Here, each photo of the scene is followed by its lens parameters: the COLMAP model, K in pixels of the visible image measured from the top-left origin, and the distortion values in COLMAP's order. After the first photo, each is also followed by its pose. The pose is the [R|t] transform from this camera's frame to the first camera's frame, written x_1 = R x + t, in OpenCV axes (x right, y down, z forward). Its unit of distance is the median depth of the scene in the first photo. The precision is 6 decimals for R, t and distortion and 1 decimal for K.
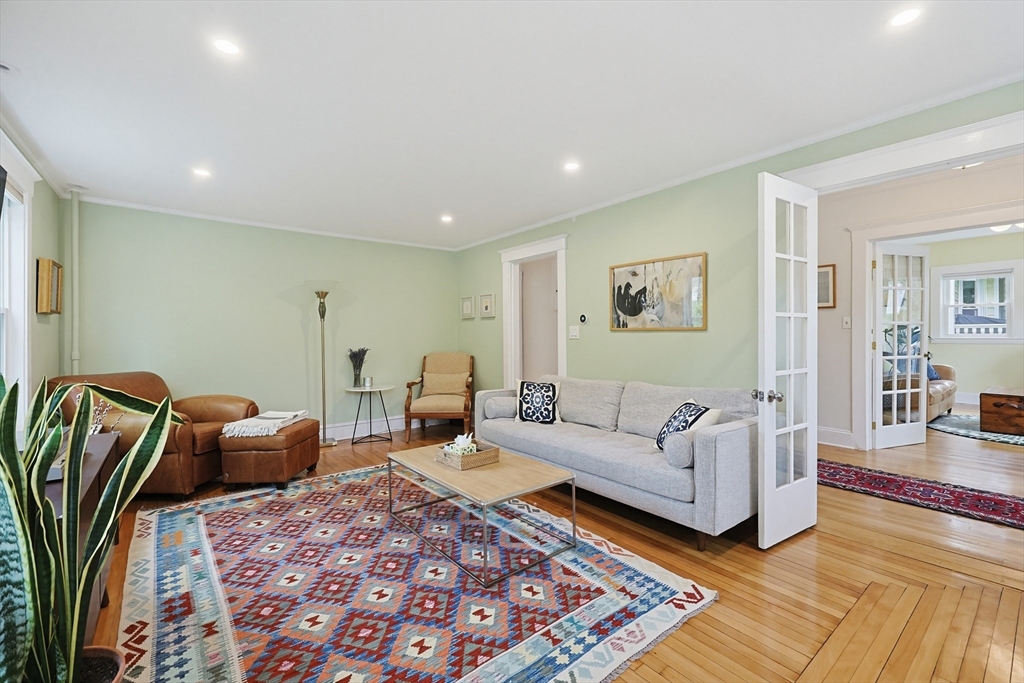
lens RADIAL K [[432.8, 0, 516.5], [0, 432.8, 343.6], [0, 0, 1]] dist [0.000436, -0.000275]
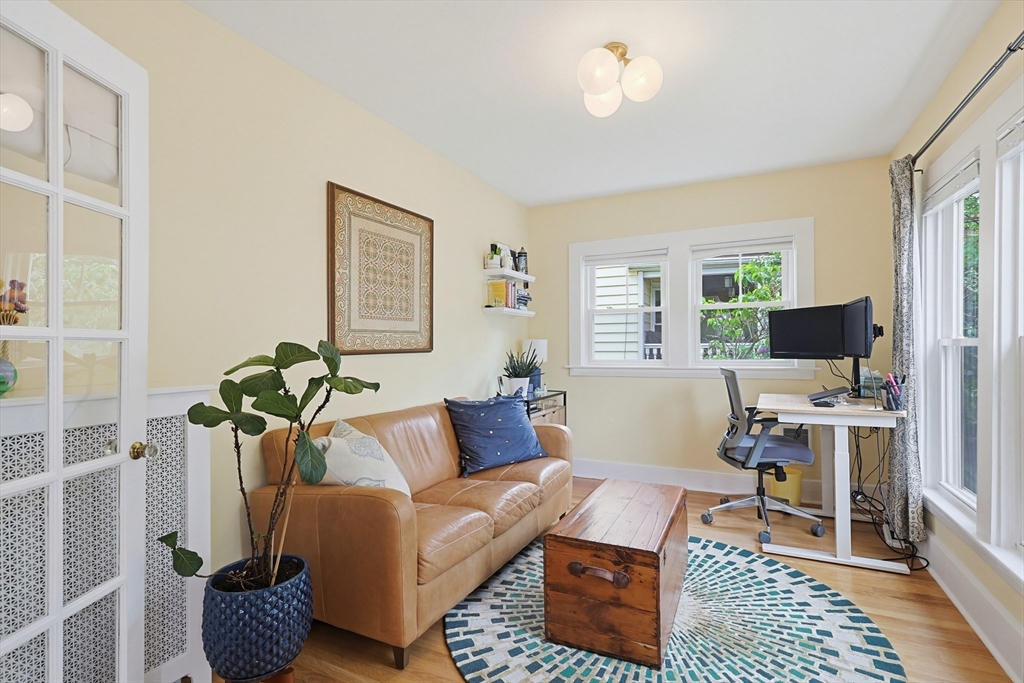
lens RADIAL K [[483.3, 0, 512.1], [0, 483.3, 349.2], [0, 0, 1]] dist [0.000178, -0.000041]
pose [[0.906238, -0.000132, 0.422767, 0.889716], [0.008695, 0.999794, -0.018327, -0.033793], [-0.422678, 0.020284, 0.906053, 0.652756]]
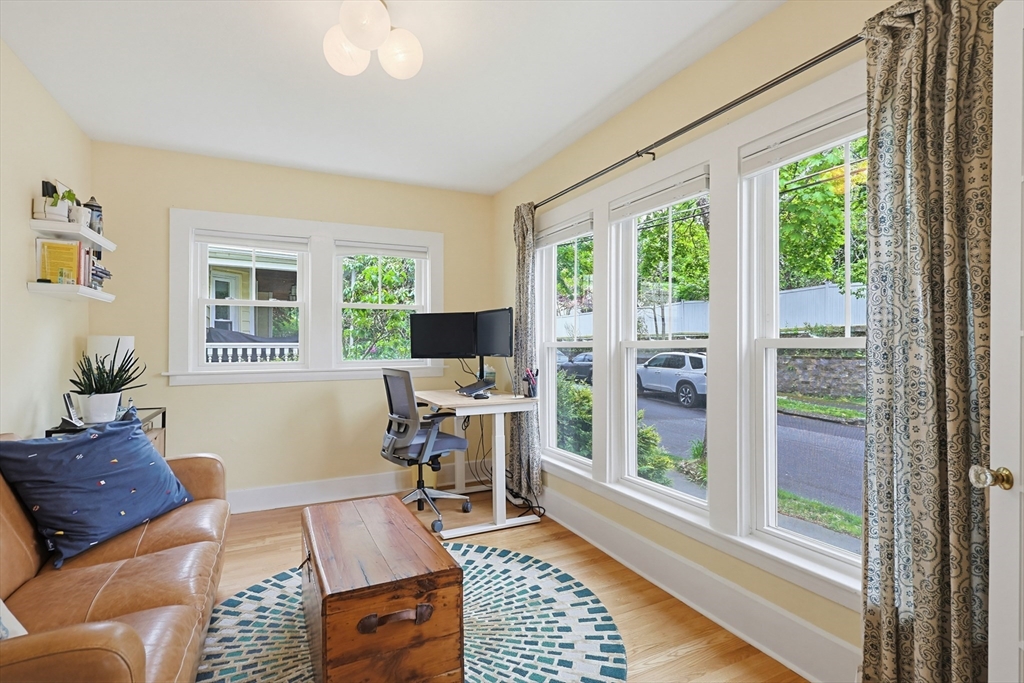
lens RADIAL K [[493.3, 0, 512.0], [0, 493.3, 341.5], [0, 0, 1]] dist [0.001023, -0.000115]
pose [[0.225449, 0.014231, 0.974151, 0.806058], [0.020770, 0.999596, -0.019409, -0.038436], [-0.974034, 0.024609, 0.225062, 0.825030]]
